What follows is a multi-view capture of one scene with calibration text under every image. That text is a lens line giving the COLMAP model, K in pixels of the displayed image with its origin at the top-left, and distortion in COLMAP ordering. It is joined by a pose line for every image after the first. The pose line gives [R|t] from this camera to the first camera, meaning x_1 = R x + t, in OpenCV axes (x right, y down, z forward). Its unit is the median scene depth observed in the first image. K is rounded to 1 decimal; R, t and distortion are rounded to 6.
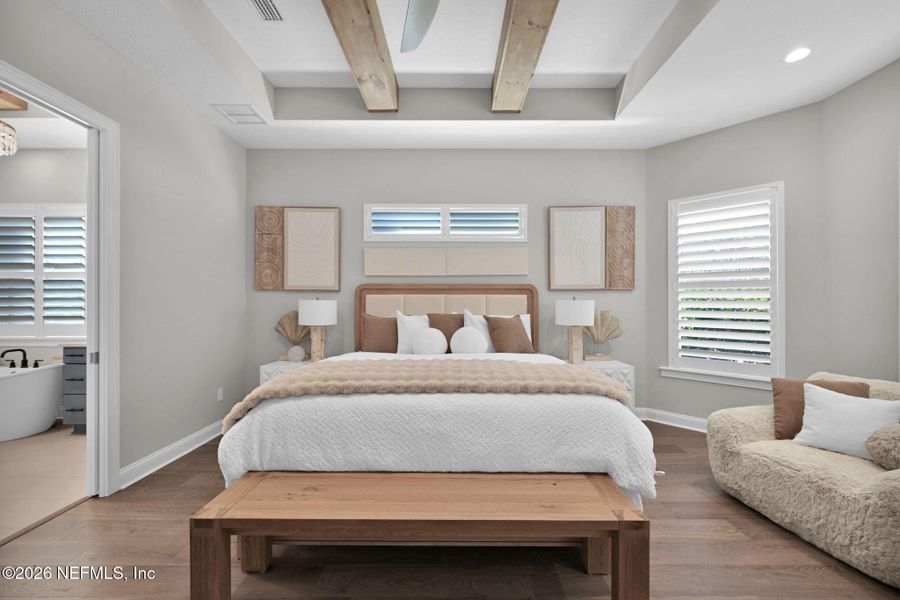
lens RADIAL K [[355.8, 0, 452.1], [0, 355.8, 303.2], [0, 0, 1]] dist [-0.001343, -0.000053]
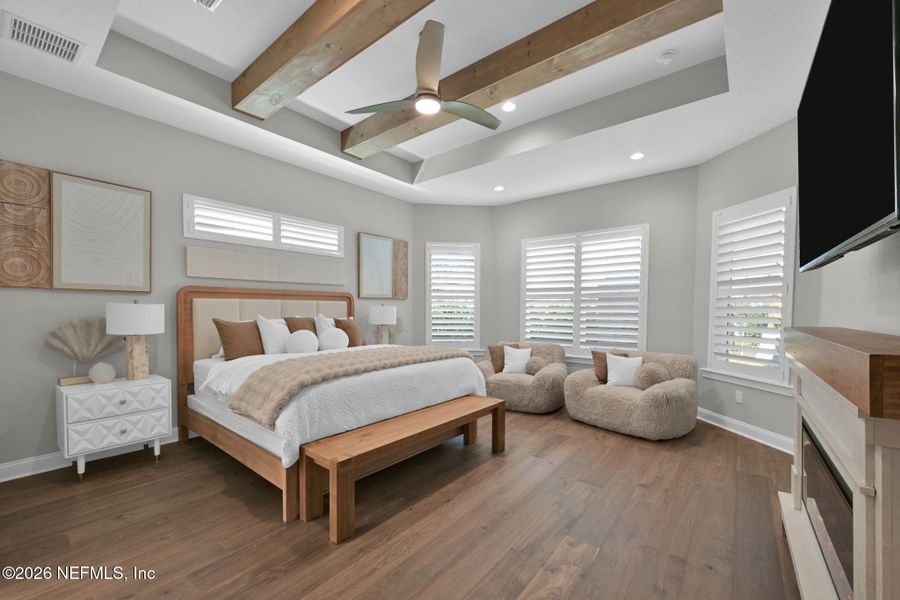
lens RADIAL K [[360.8, 0, 448.4], [0, 360.8, 327.1], [0, 0, 1]] dist [-0.002820, -0.000202]
pose [[0.634570, -0.037230, 0.771968, -0.563088], [-0.007659, 0.998487, 0.054449, -0.005212], [-0.772827, -0.040464, 0.633325, -0.082953]]
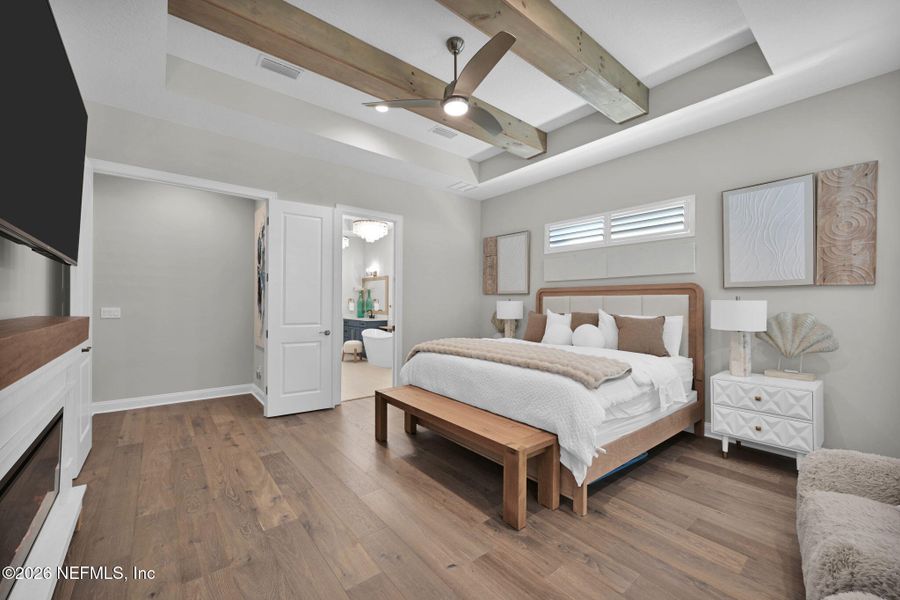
lens RADIAL K [[357.9, 0, 450.0], [0, 357.9, 300.0], [0, 0, 1]] dist [0.000046, 0.000048]
pose [[0.630418, -0.004948, -0.776240, 0.558738], [-0.003244, 0.999954, -0.009009, 0.000340], [0.776249, 0.008197, 0.630373, -0.059097]]
